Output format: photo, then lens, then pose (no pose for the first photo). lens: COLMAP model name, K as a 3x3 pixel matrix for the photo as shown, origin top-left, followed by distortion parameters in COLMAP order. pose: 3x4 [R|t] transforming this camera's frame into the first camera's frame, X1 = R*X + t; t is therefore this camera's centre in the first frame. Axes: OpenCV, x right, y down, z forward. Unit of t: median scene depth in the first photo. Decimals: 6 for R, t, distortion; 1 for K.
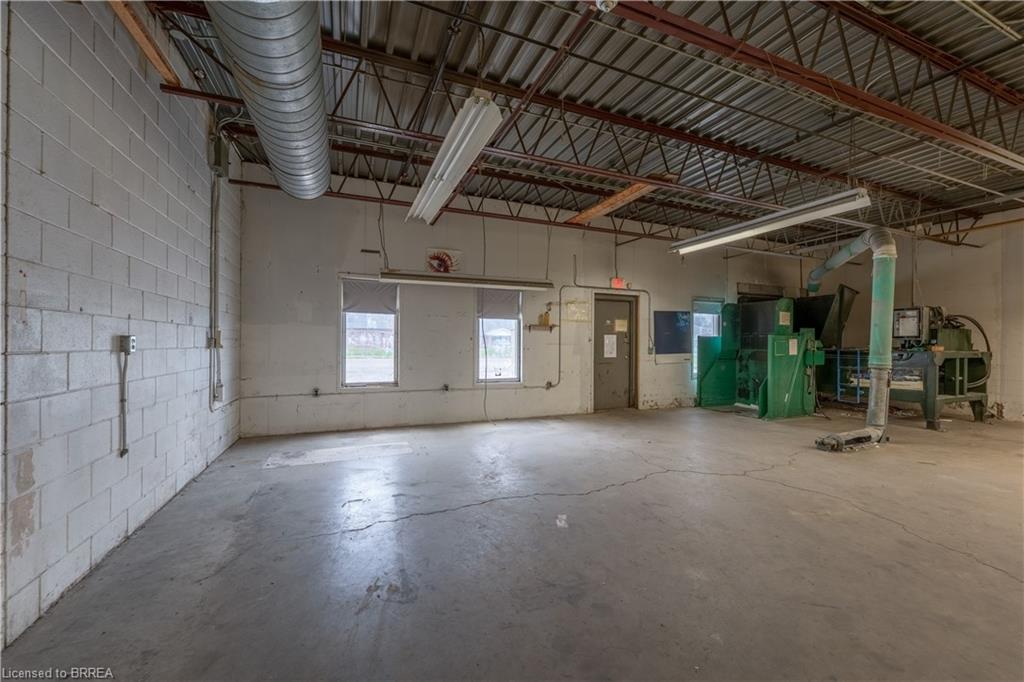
lens RADIAL K [[407.9, 0, 512.0], [0, 407.9, 341.0], [0, 0, 1]] dist [0.000542, -0.000063]
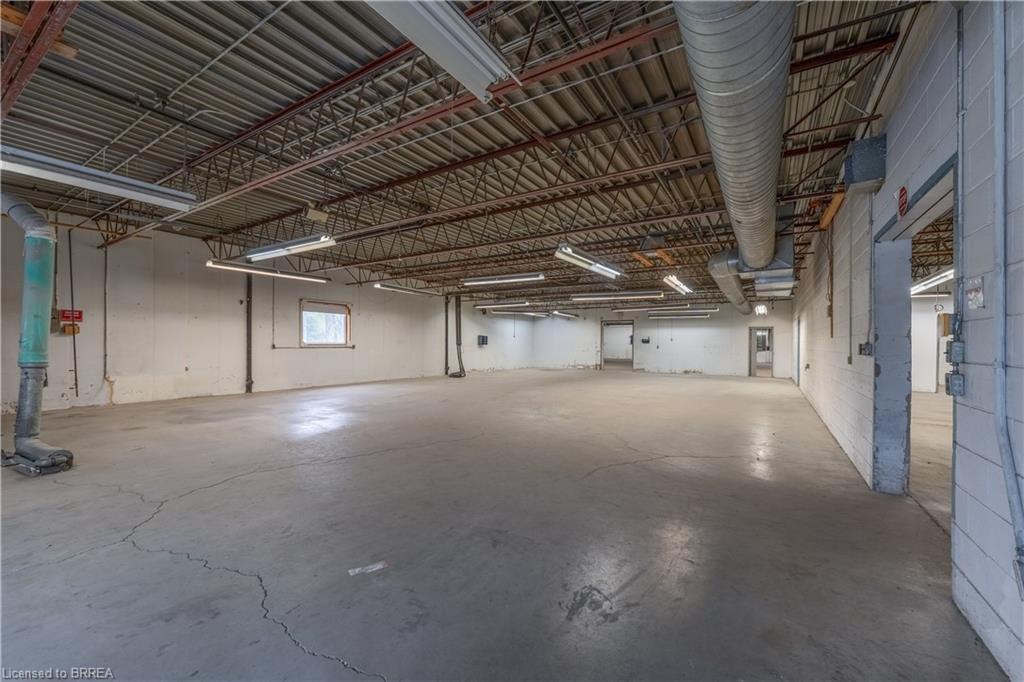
lens RADIAL K [[407.9, 0, 512.0], [0, 407.9, 341.0], [0, 0, 1]] dist [0.000542, -0.000063]
pose [[-0.581288, -0.006320, 0.813674, -0.700201], [-0.016636, 0.999853, -0.004118, -0.004363], [-0.813528, -0.015930, -0.581307, 1.265197]]
